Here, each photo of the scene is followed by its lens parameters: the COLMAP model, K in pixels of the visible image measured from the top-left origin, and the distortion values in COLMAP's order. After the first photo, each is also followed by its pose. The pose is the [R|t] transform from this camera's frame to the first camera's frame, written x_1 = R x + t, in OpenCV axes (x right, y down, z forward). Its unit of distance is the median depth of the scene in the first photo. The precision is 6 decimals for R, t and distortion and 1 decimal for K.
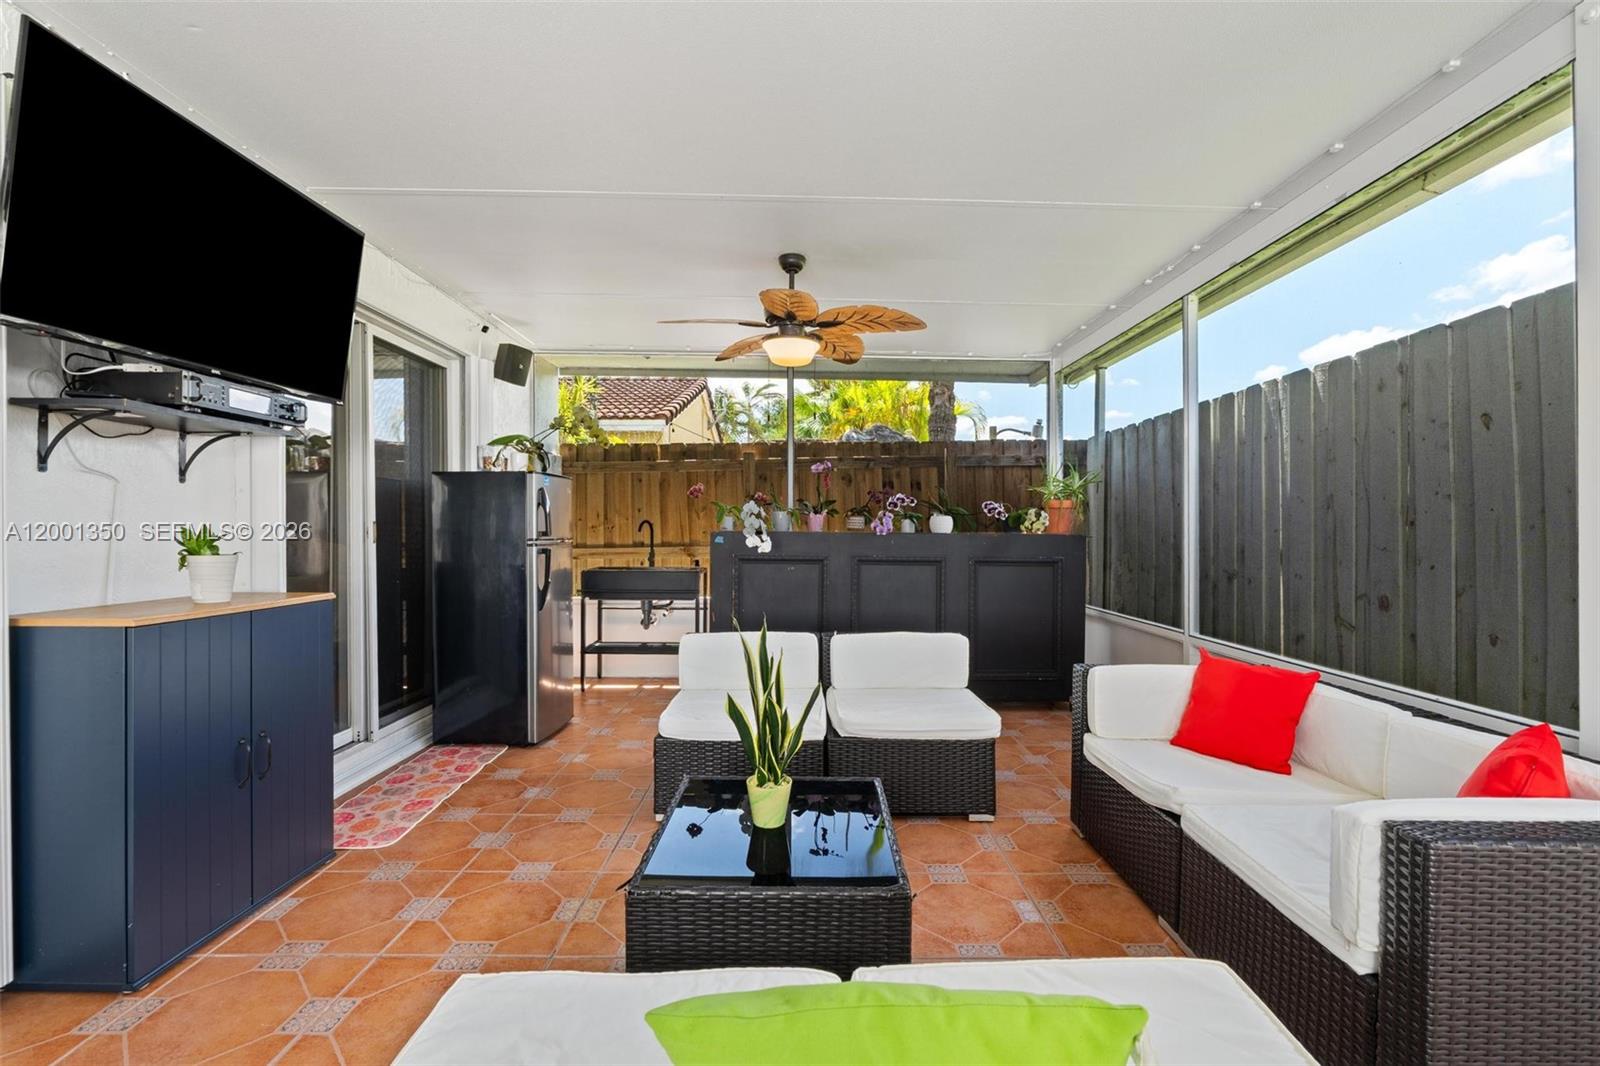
lens RADIAL K [[696.4, 0, 804.9], [0, 696.4, 531.2], [0, 0, 1]] dist [-0.000536, -0.000154]
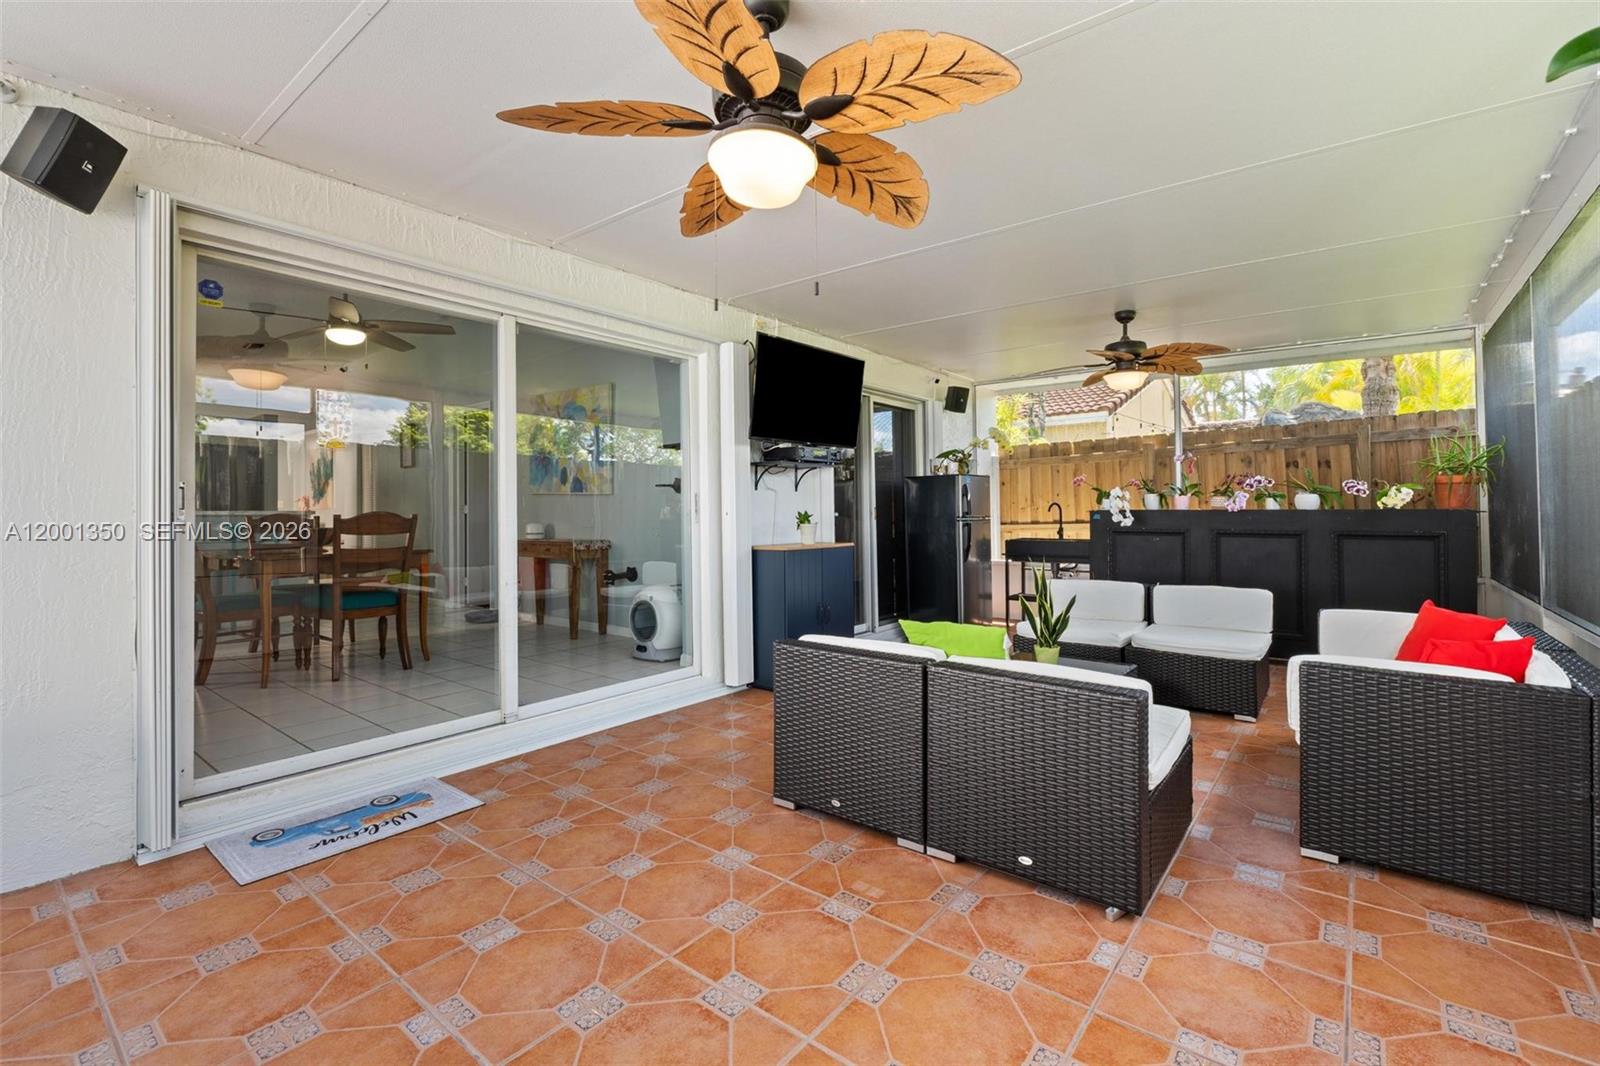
lens RADIAL K [[675.3, 0, 809.4], [0, 675.3, 521.2], [0, 0, 1]] dist [-0.000716, -0.000085]
pose [[0.776354, -0.002966, -0.630291, 0.277936], [0.011021, 0.999900, 0.008870, 0.003427], [0.630201, -0.013833, 0.776309, -0.363498]]
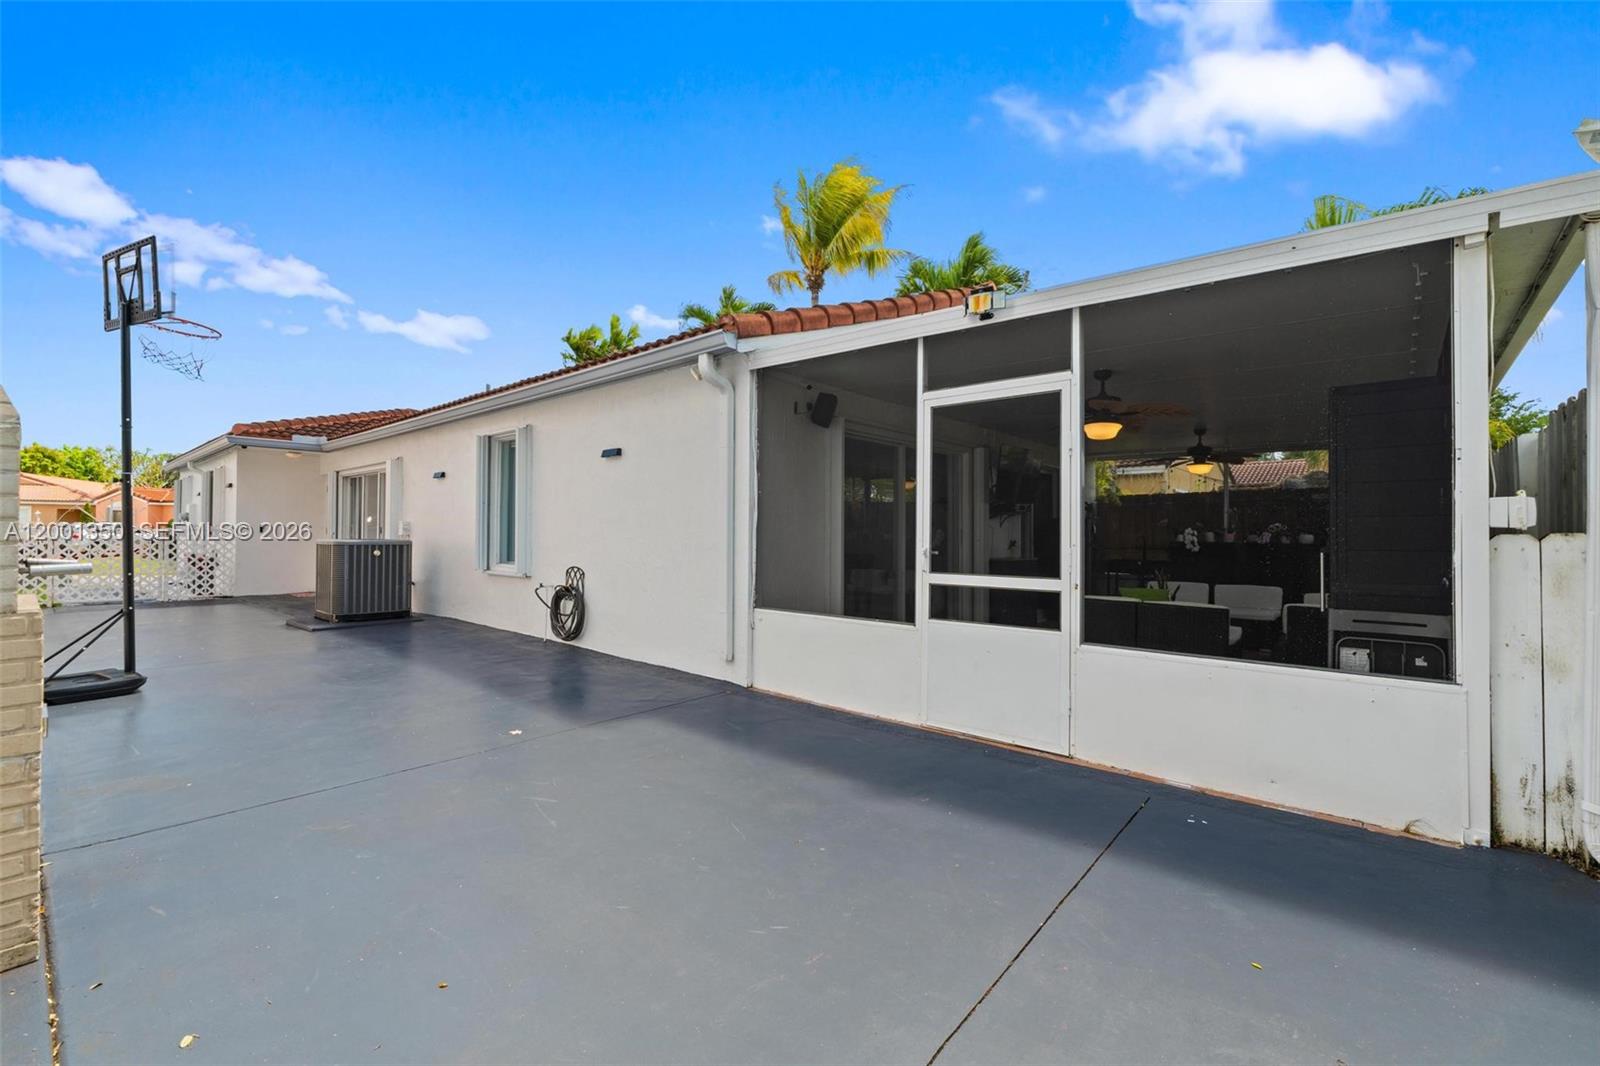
lens RADIAL K [[666.6, 0, 800.0], [0, 666.6, 533.0], [0, 0, 1]] dist [0.000242, -0.000015]
pose [[0.742990, -0.000483, -0.669302, 0.417685], [-0.007654, 0.999928, -0.009218, 0.001392], [0.669258, 0.011971, 0.742933, -1.381598]]
